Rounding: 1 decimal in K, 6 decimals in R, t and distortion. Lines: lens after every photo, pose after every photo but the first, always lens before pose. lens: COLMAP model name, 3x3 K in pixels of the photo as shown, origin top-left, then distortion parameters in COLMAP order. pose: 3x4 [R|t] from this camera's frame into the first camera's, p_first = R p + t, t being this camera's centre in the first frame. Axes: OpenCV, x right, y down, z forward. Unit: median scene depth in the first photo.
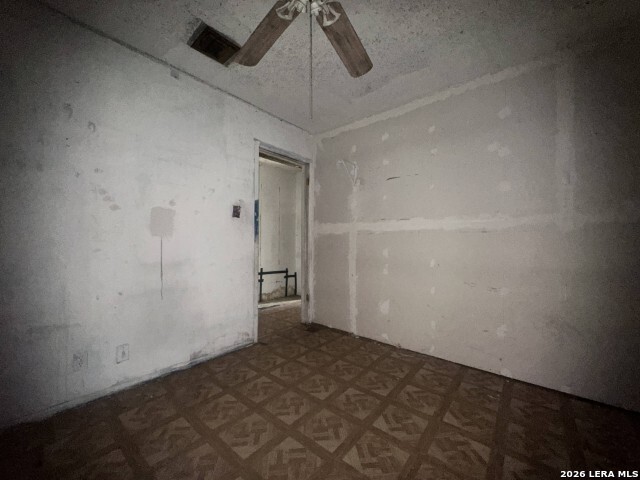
lens RADIAL K [[258.2, 0, 316.2], [0, 258.2, 240.0], [0, 0, 1]] dist [0.006266, 0.000296]
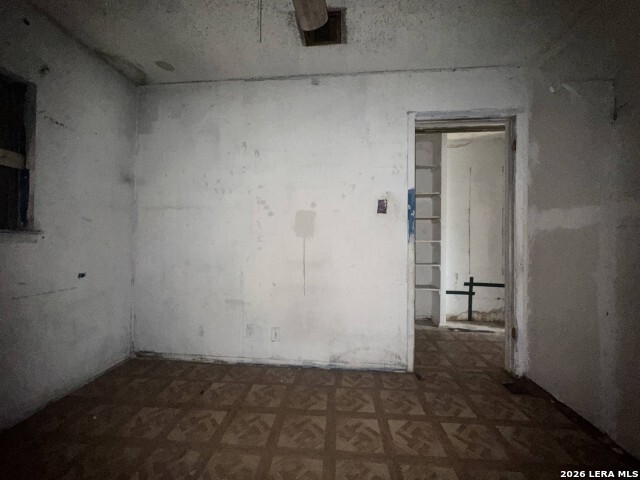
lens RADIAL K [[258.2, 0, 319.2], [0, 258.2, 238.9], [0, 0, 1]] dist [0.006266, 0.000296]
pose [[0.590277, -0.006769, -0.807172, 0.251601], [0.001504, 0.999972, -0.007286, 0.002079], [0.807199, 0.003087, 0.590271, 0.332613]]
